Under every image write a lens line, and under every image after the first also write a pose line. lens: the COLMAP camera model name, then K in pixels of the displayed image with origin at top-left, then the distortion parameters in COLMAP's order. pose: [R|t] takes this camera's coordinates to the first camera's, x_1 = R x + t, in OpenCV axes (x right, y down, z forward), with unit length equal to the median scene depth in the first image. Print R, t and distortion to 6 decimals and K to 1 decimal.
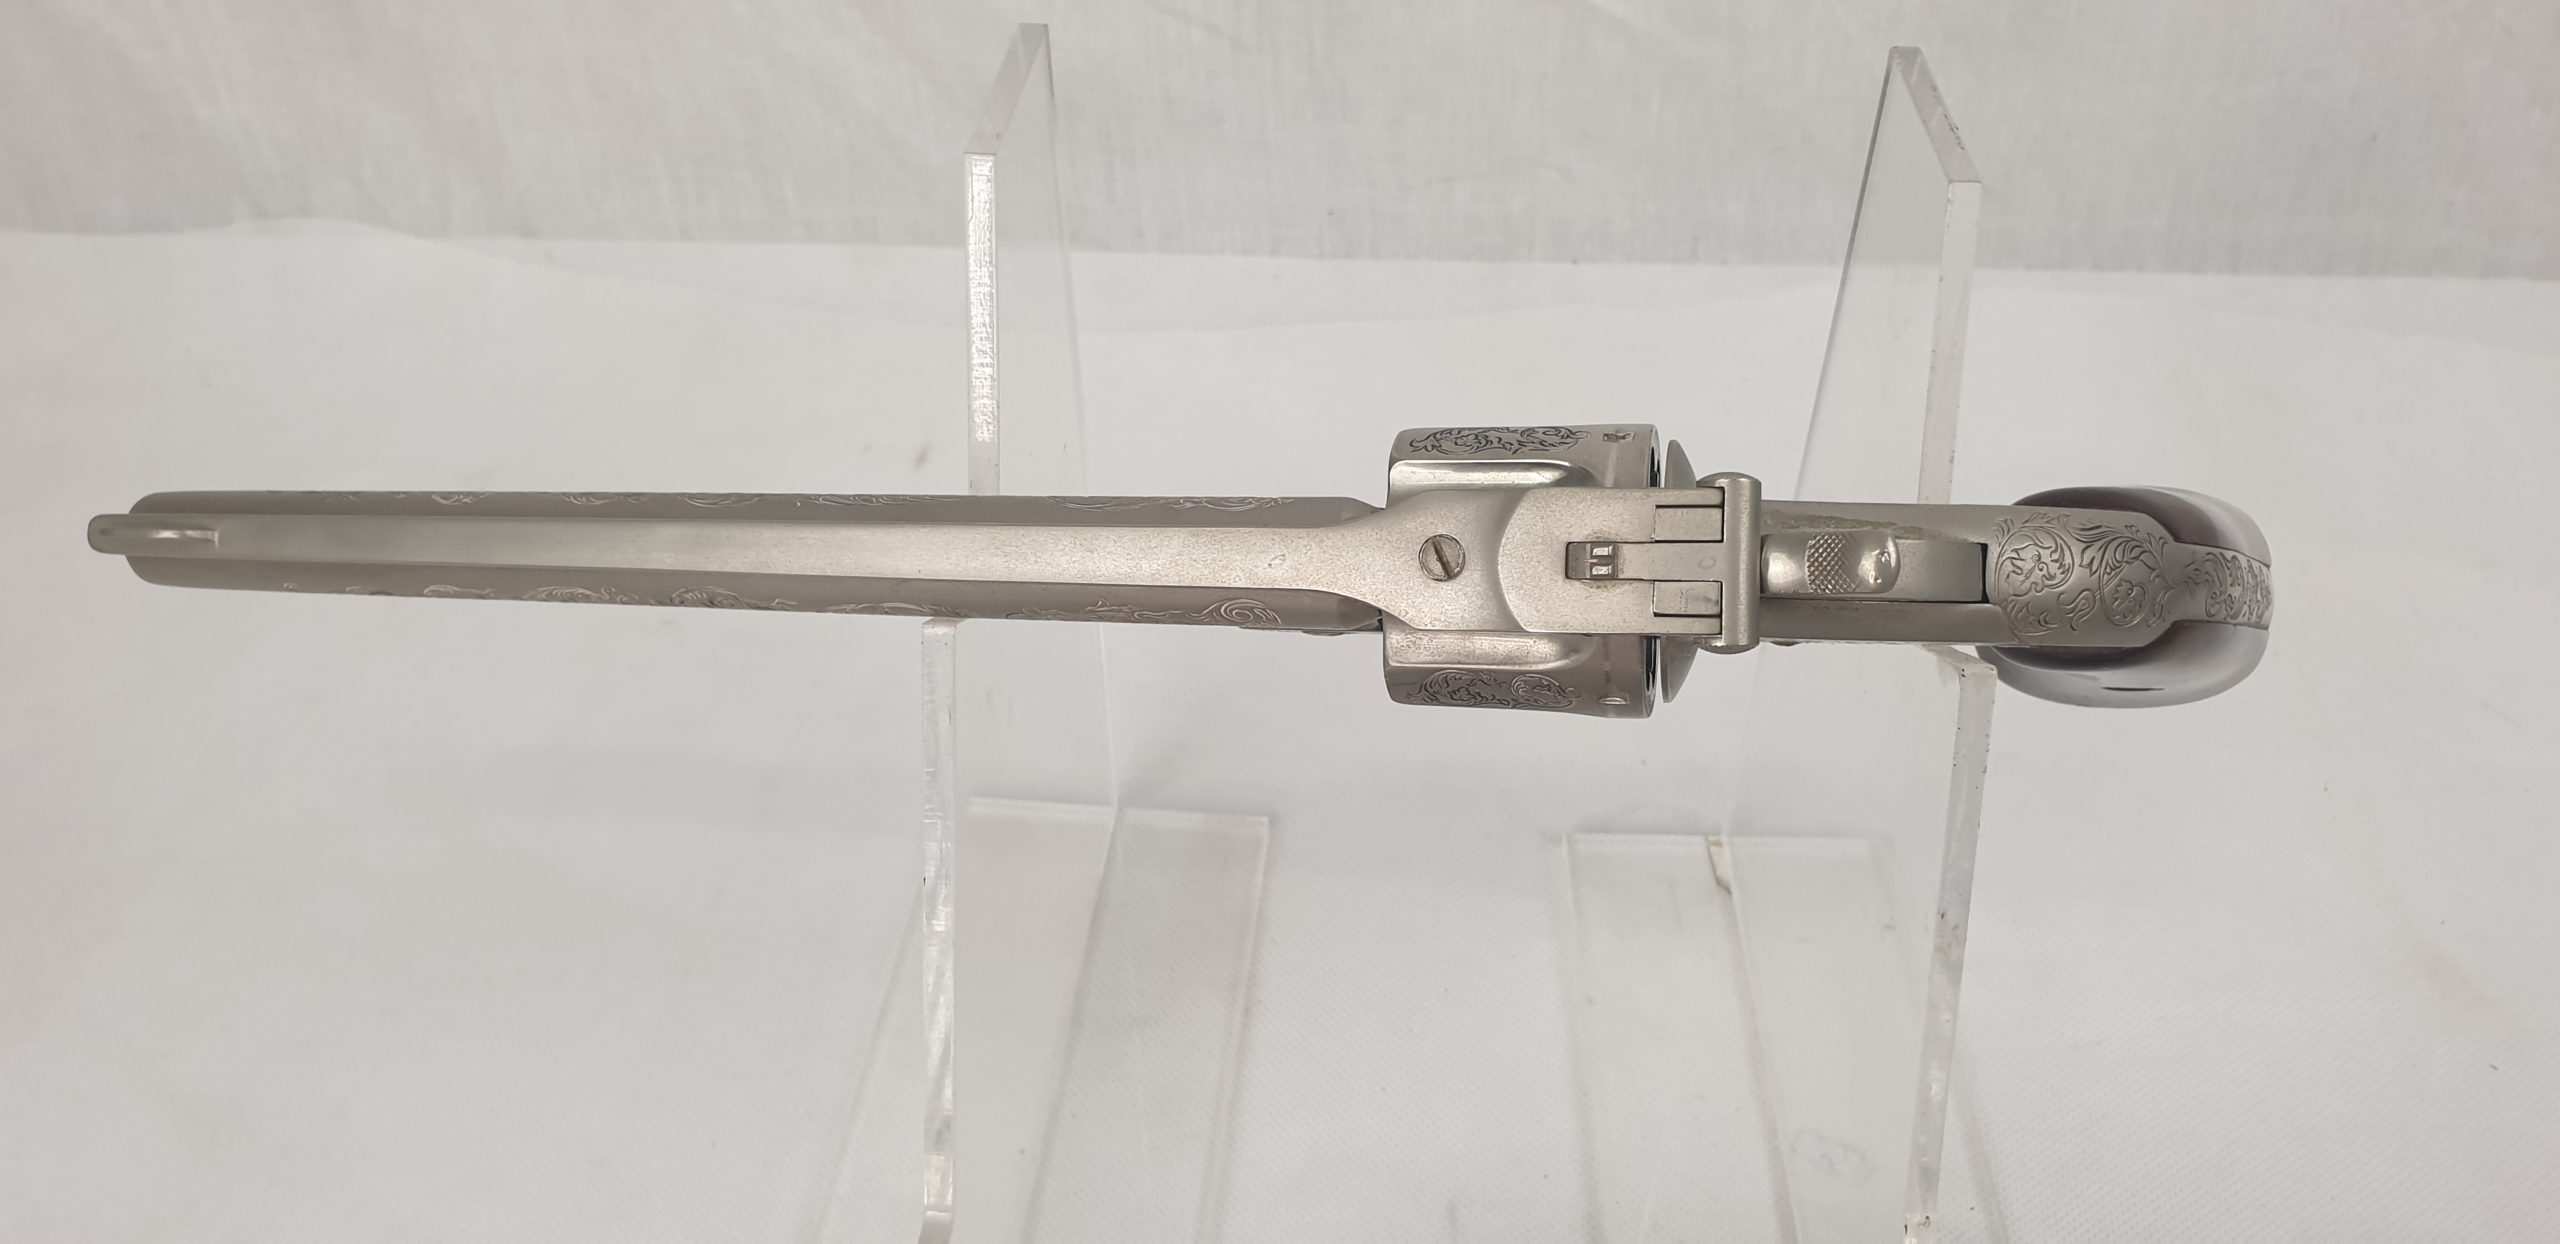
lens RADIAL K [[2136.3, 0, 1239.5], [0, 2136.3, 687.3], [0, 0, 1]] dist [-0.027623, 0.018914]
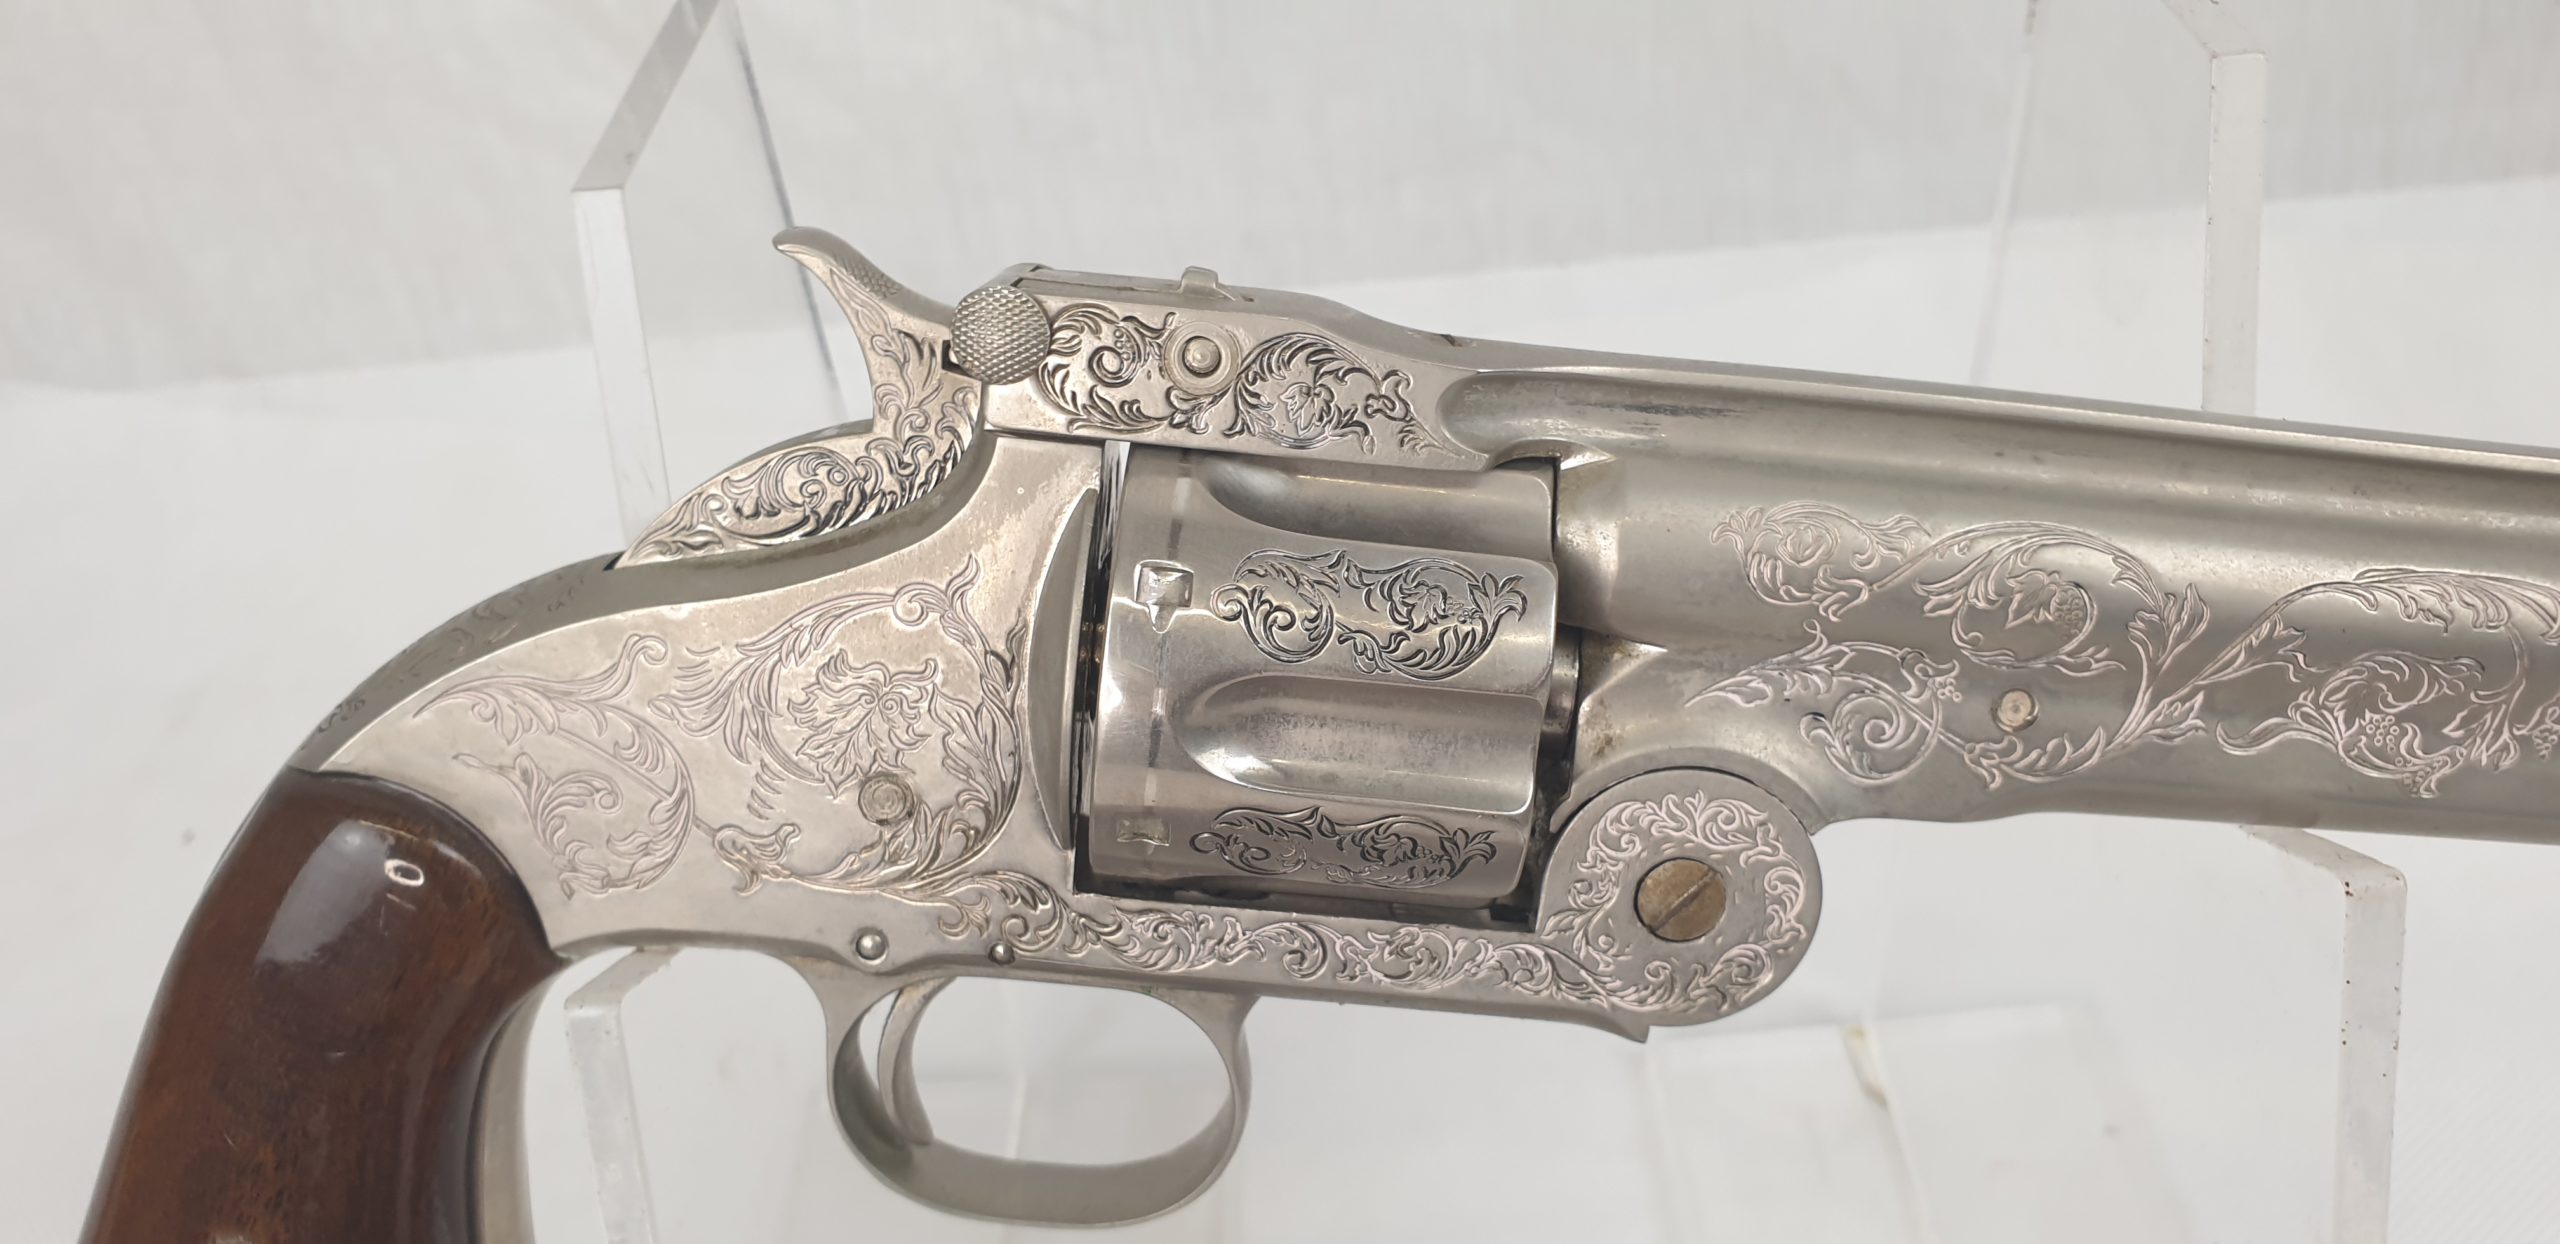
lens RADIAL K [[2136.3, 0, 1262.8], [0, 2136.3, 641.5], [0, 0, 1]] dist [-0.027623, 0.018914]
pose [[0.993844, -0.110110, 0.012213, 0.023024], [0.110500, 0.993149, -0.038003, -0.044210], [-0.007945, 0.039118, 0.999203, 0.220657]]
